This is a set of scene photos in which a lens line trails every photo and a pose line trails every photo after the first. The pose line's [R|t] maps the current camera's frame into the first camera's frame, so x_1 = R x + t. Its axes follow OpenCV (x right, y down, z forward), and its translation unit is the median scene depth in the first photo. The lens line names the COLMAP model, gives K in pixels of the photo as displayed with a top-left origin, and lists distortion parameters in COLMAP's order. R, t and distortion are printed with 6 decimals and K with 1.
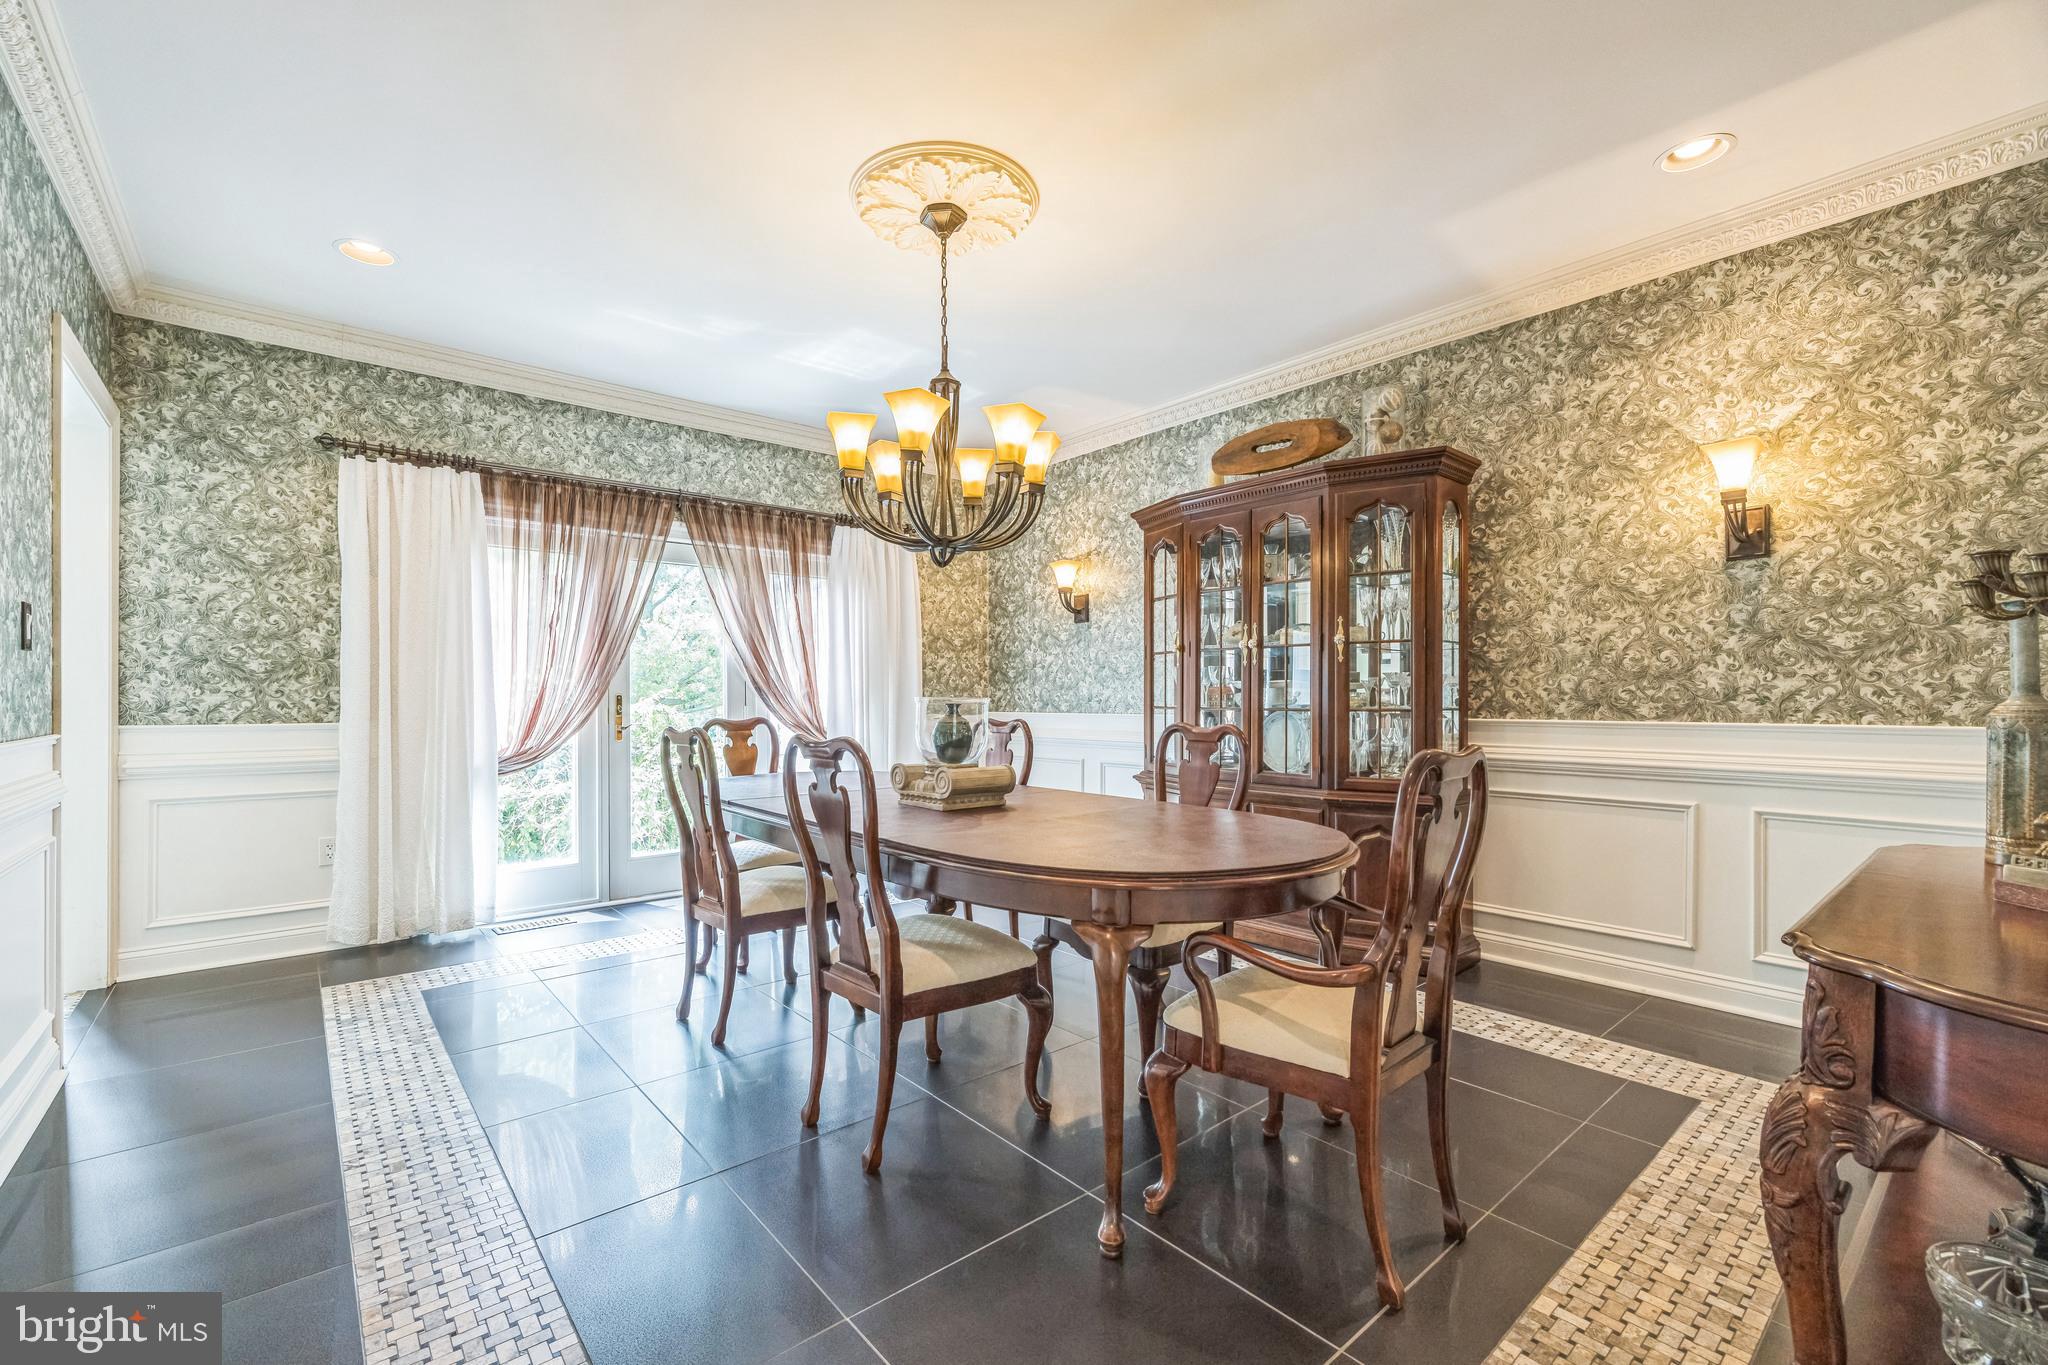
lens RADIAL K [[856.3, 0, 1019.2], [0, 856.3, 696.1], [0, 0, 1]] dist [0.000619, -0.000614]
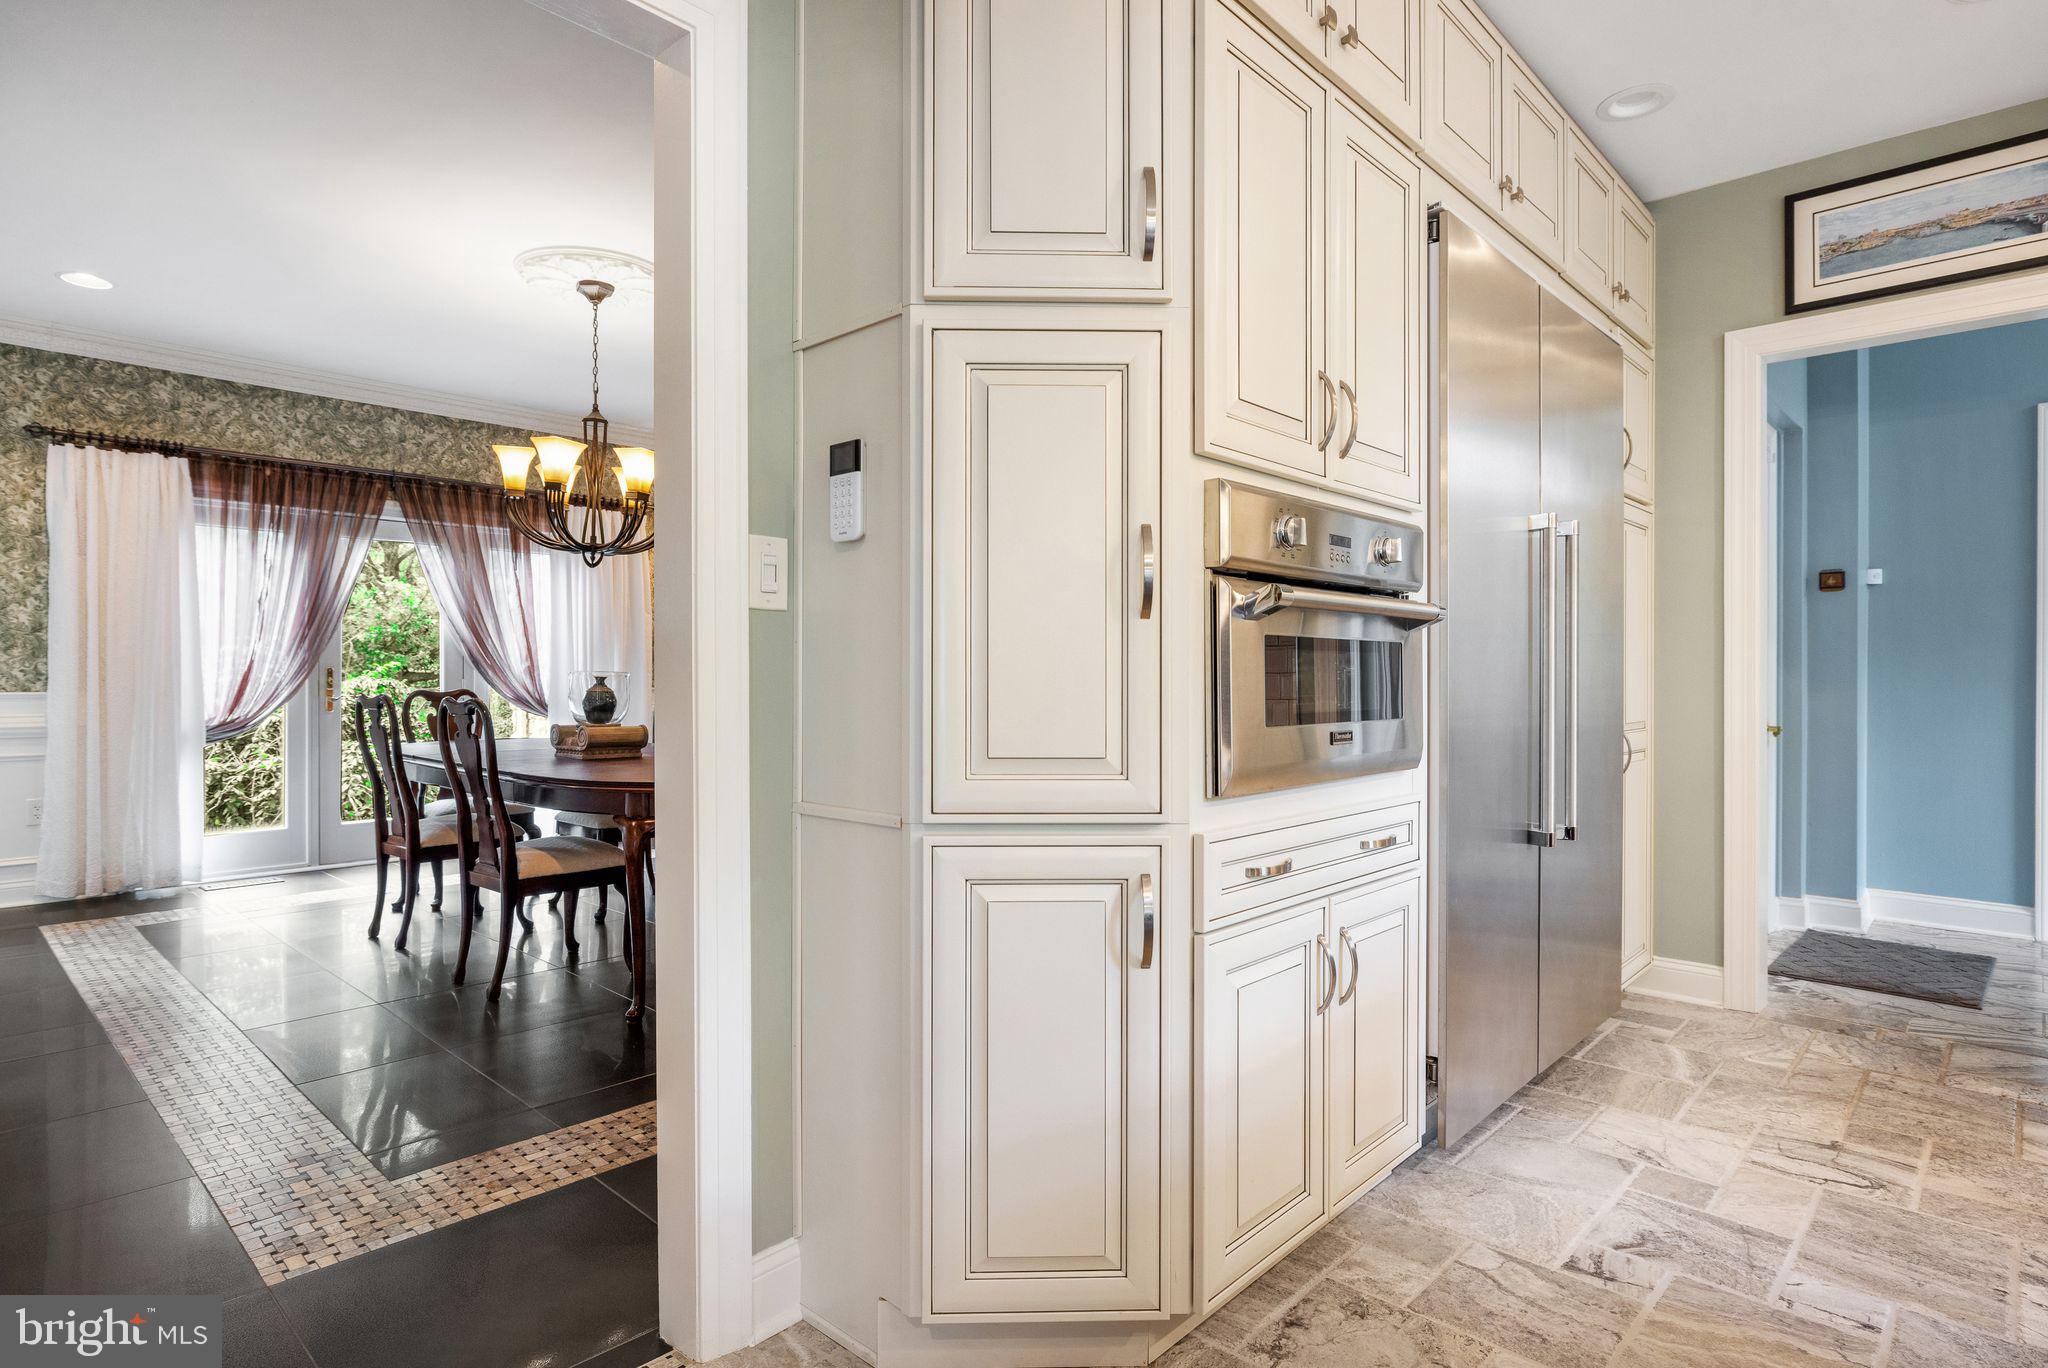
lens RADIAL K [[1066.3, 0, 1023.0], [0, 1066.3, 678.1], [0, 0, 1]] dist [-0.004492, 0.000133]
pose [[0.993053, 0.005600, 0.117532, 0.249482], [-0.006333, 0.999963, 0.005859, -0.001908], [-0.117495, -0.006563, 0.993052, -0.440783]]
